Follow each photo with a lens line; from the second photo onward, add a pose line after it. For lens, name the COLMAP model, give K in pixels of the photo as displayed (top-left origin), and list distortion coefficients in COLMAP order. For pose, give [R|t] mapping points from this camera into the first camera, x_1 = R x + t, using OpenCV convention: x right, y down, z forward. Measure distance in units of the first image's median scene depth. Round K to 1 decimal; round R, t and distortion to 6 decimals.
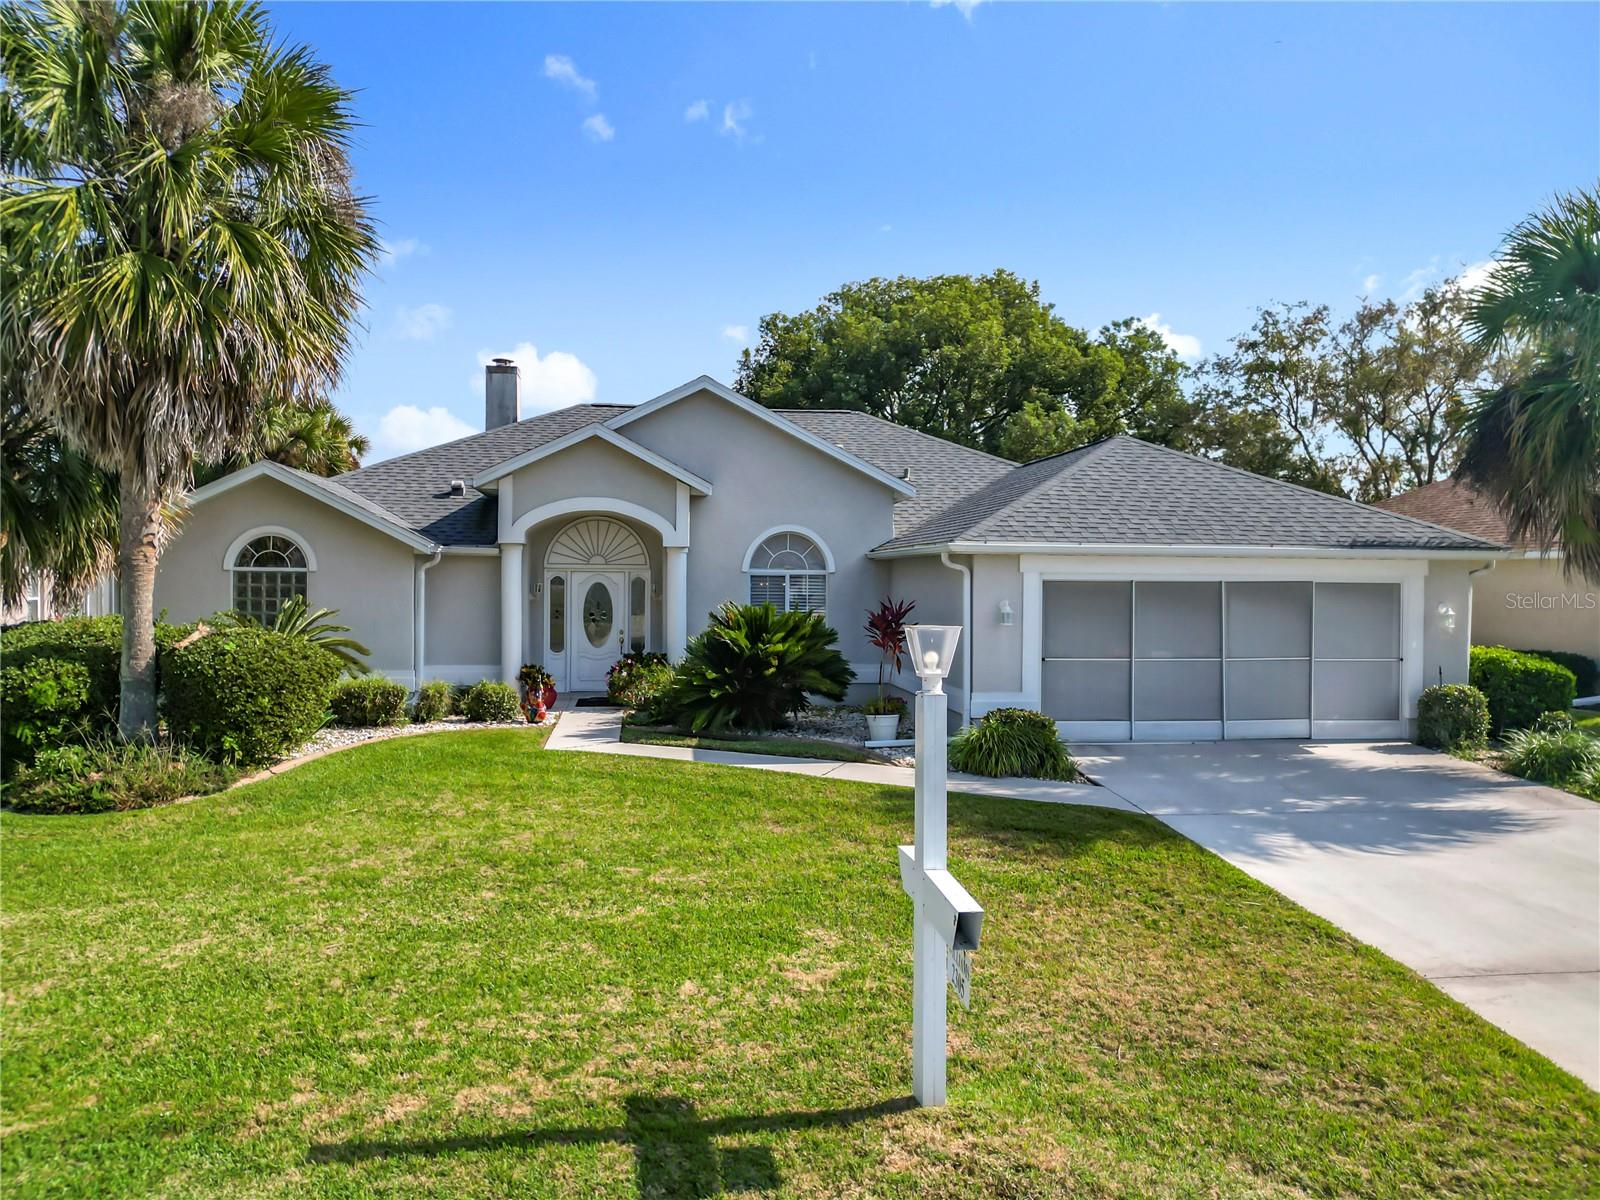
lens RADIAL K [[1156.5, 0, 783.2], [0, 1156.5, 581.4], [0, 0, 1]] dist [0.065080, -0.060800]
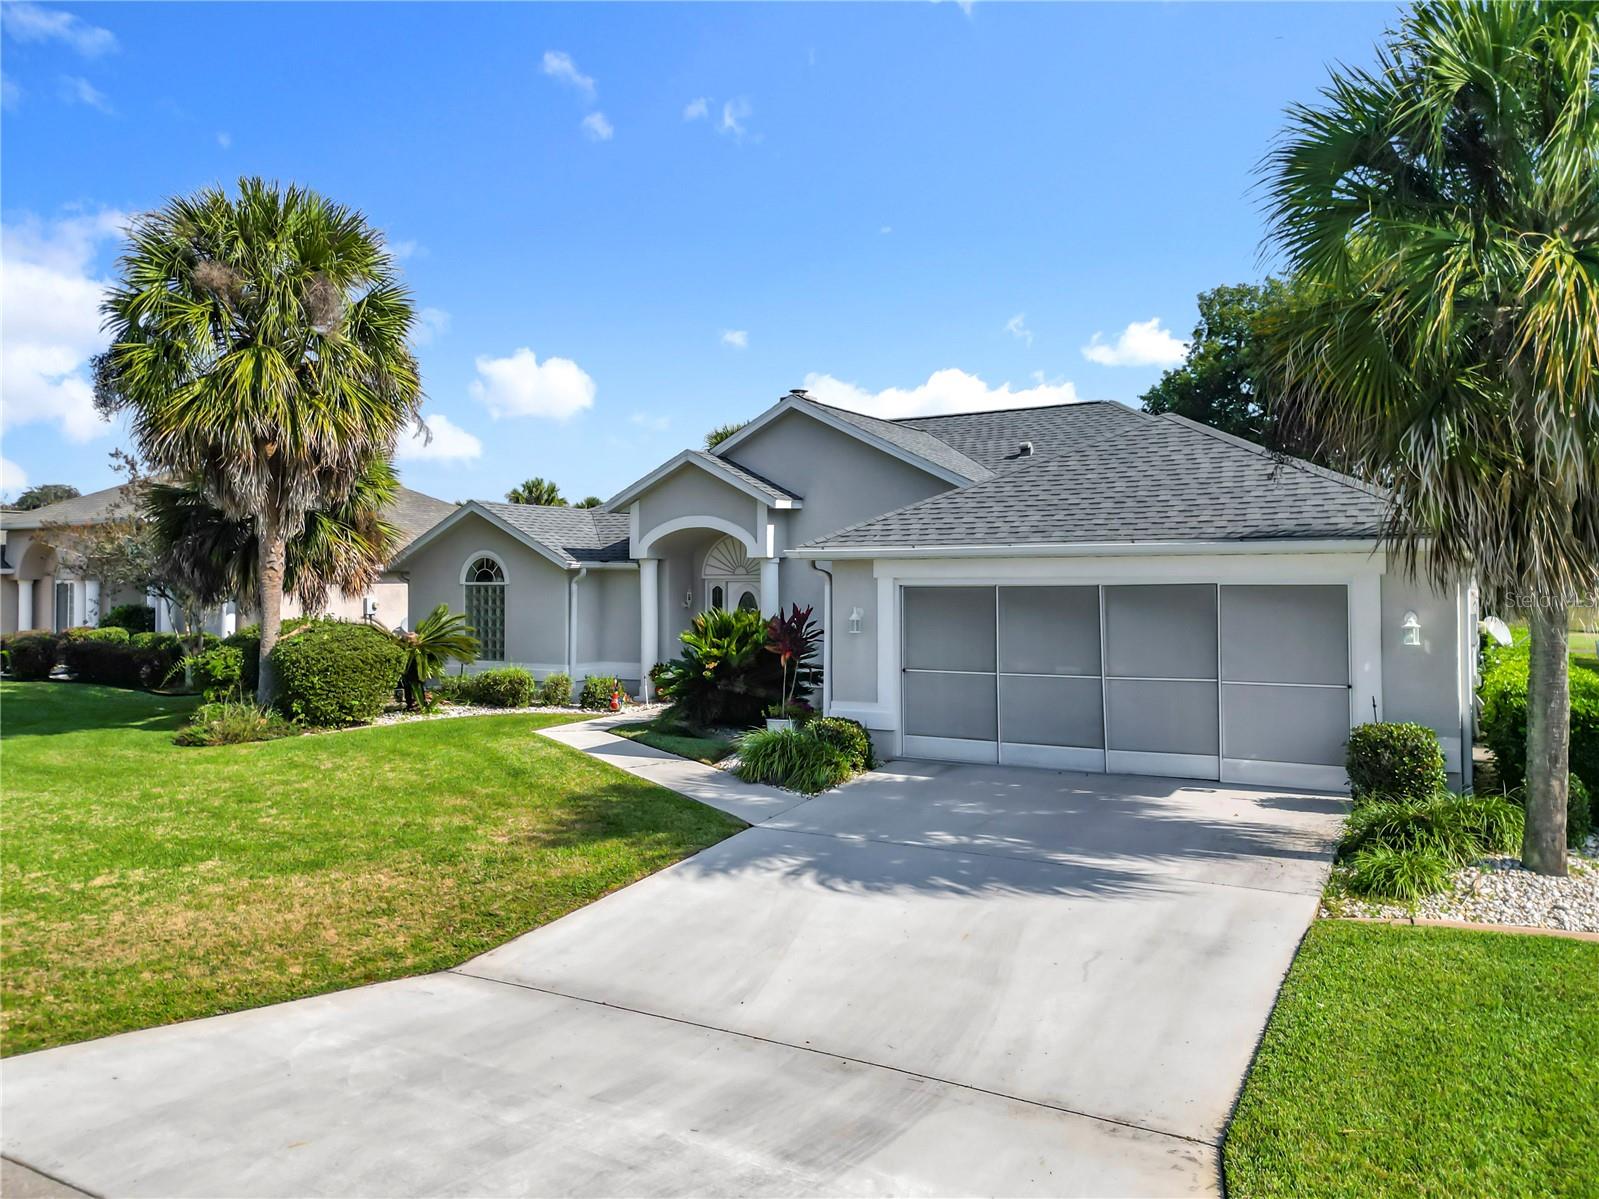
lens RADIAL K [[1149.0, 0, 796.6], [0, 1149.0, 591.7], [0, 0, 1]] dist [0.062995, -0.053288]
pose [[0.795135, -0.007709, -0.606383, 0.703132], [0.008915, 0.999960, -0.001022, 0.003709], [0.606367, -0.004593, 0.795172, 0.198139]]
